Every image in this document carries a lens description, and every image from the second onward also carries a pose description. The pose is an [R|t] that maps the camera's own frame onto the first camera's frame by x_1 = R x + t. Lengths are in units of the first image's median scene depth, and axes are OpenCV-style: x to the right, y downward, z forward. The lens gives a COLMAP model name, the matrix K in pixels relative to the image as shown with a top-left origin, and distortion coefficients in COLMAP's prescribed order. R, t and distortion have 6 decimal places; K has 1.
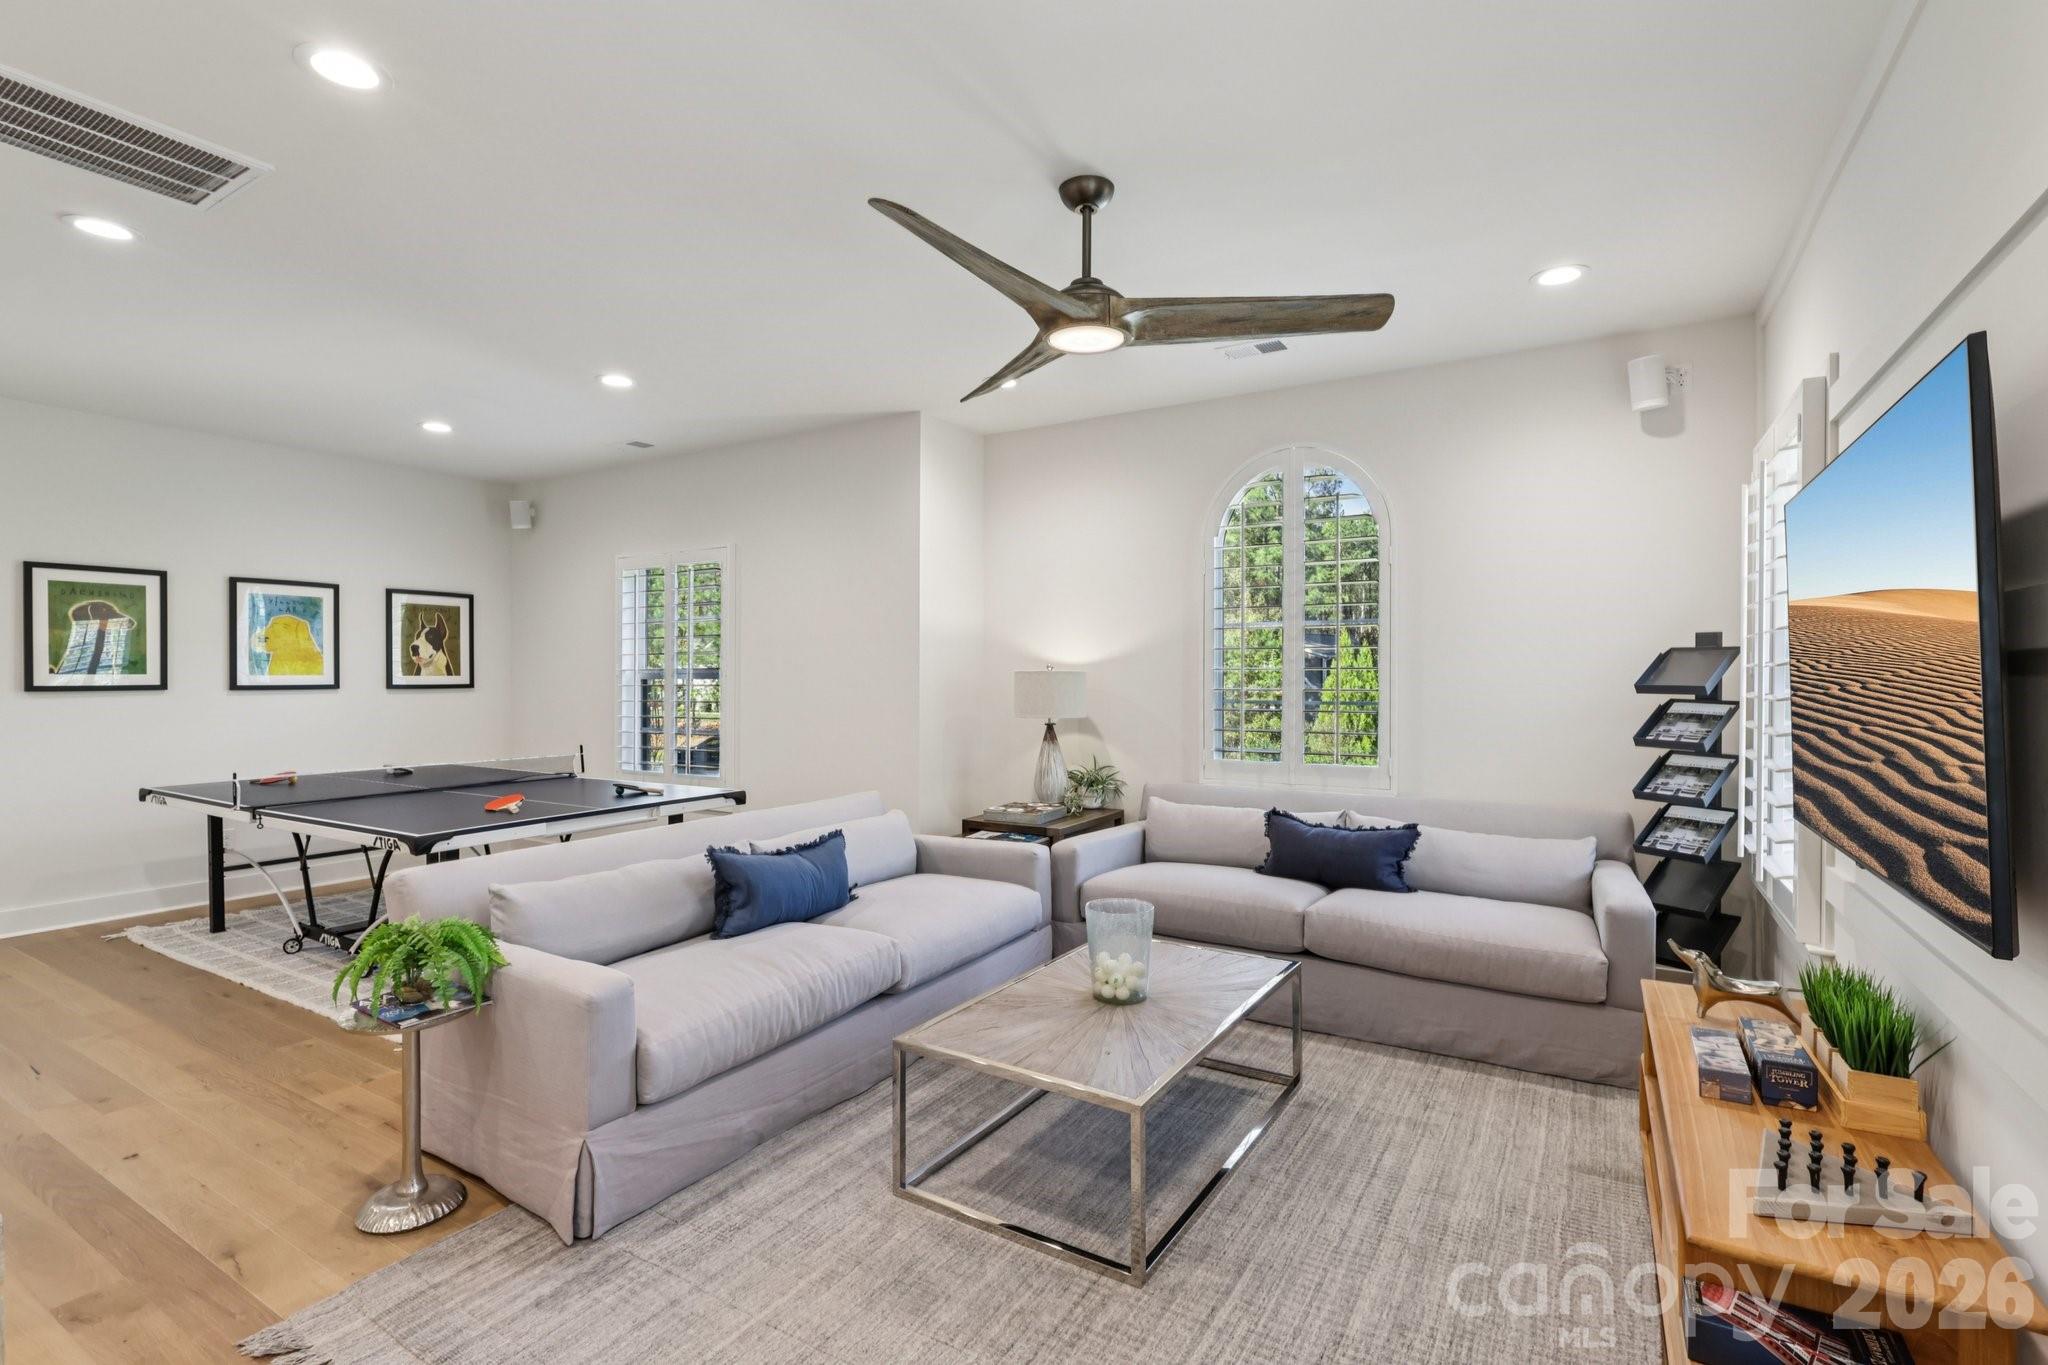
lens RADIAL K [[948.6, 0, 1029.8], [0, 948.6, 676.2], [0, 0, 1]] dist [-0.004120, 0.001743]
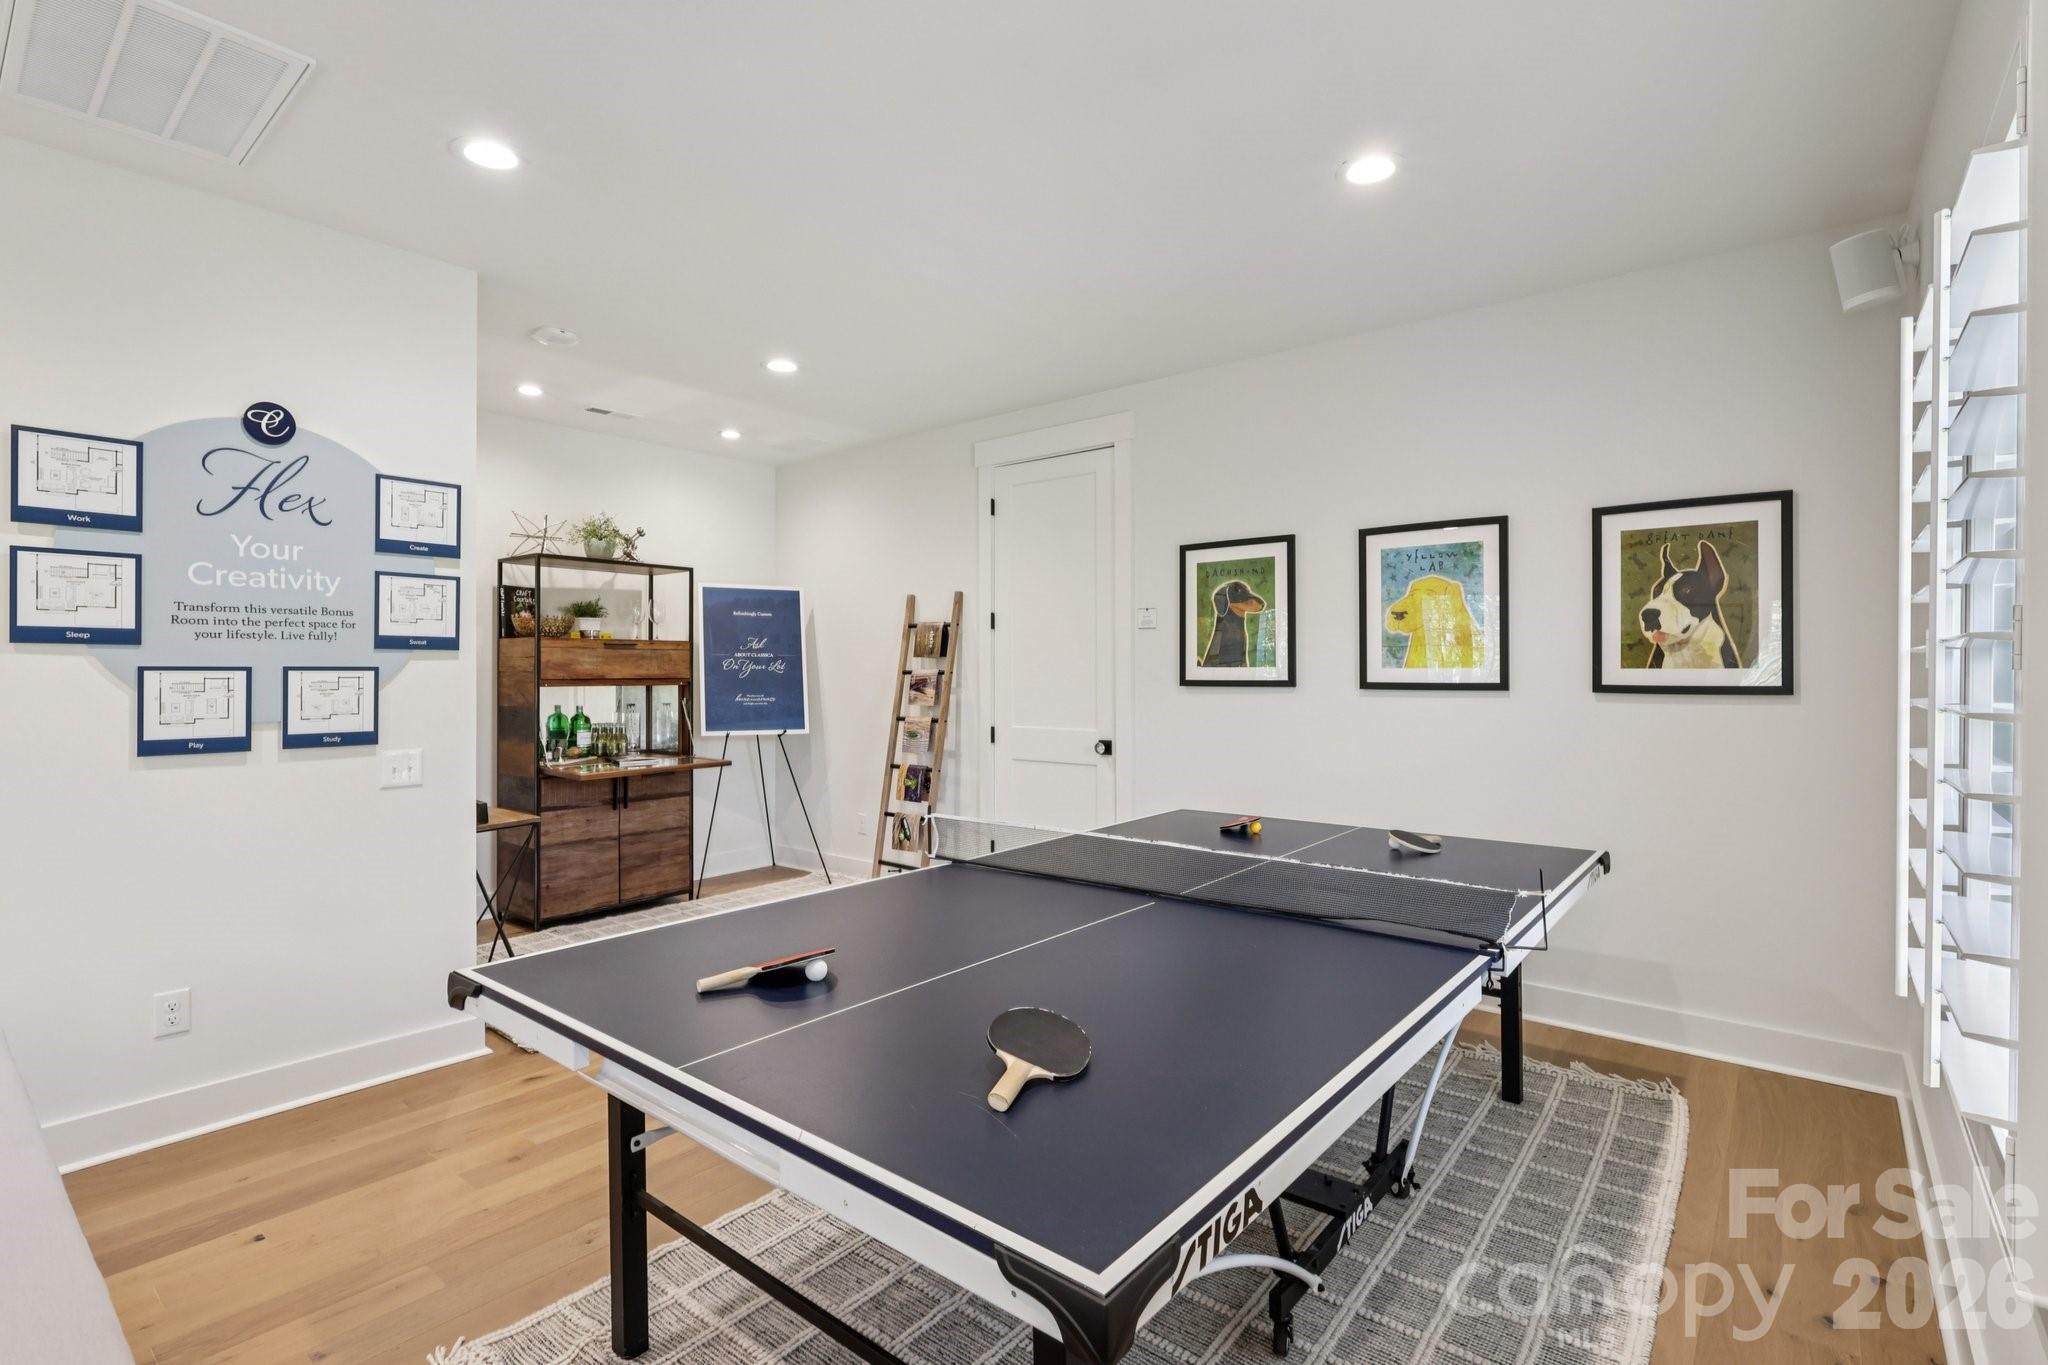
lens RADIAL K [[948.6, 0, 1025.8], [0, 948.6, 681.8], [0, 0, 1]] dist [-0.004120, 0.001743]
pose [[-0.133481, 0.003479, -0.991045, -0.094535], [-0.005152, 0.999978, 0.004205, 0.006589], [0.991038, 0.005667, -0.133460, 0.747170]]
